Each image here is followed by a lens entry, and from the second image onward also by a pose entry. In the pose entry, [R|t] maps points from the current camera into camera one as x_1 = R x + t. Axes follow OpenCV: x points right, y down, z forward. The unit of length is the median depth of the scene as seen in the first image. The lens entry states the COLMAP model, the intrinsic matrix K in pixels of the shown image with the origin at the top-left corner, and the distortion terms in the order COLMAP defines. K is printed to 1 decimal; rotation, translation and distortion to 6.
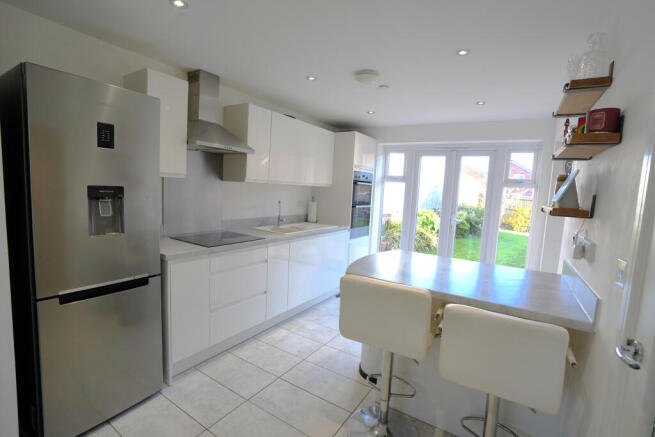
lens RADIAL K [[303.8, 0, 330.3], [0, 303.8, 217.9], [0, 0, 1]] dist [-0.074296, 0.031703]
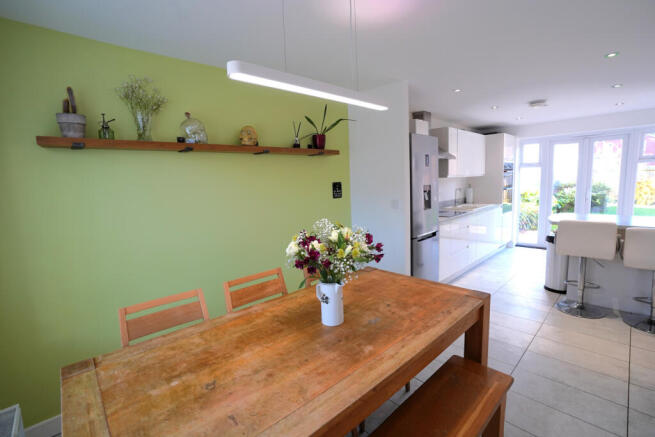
lens RADIAL K [[303.8, 0, 330.3], [0, 303.8, 217.9], [0, 0, 1]] dist [-0.074296, 0.031703]
pose [[0.967748, -0.060074, -0.244654, -0.351503], [0.067043, 0.997545, 0.020249, 0.011309], [0.242837, -0.035999, 0.969399, -0.461488]]
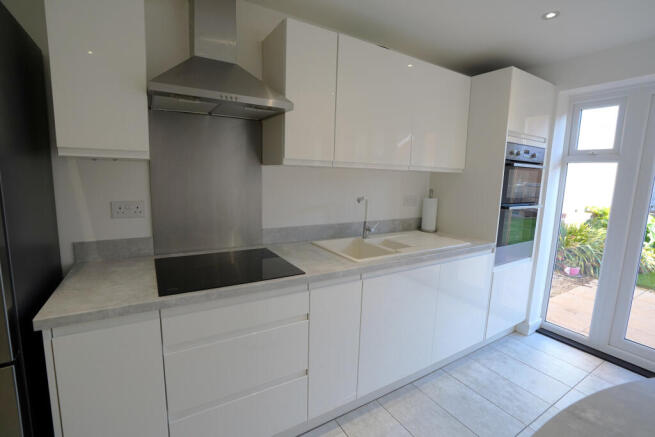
lens RADIAL K [[303.8, 0, 330.3], [0, 303.8, 217.9], [0, 0, 1]] dist [-0.074296, 0.031703]
pose [[0.898609, 0.036829, -0.437203, 0.028989], [-0.024284, 0.999118, 0.034250, -0.029765], [0.438079, -0.020160, 0.898711, 0.374644]]
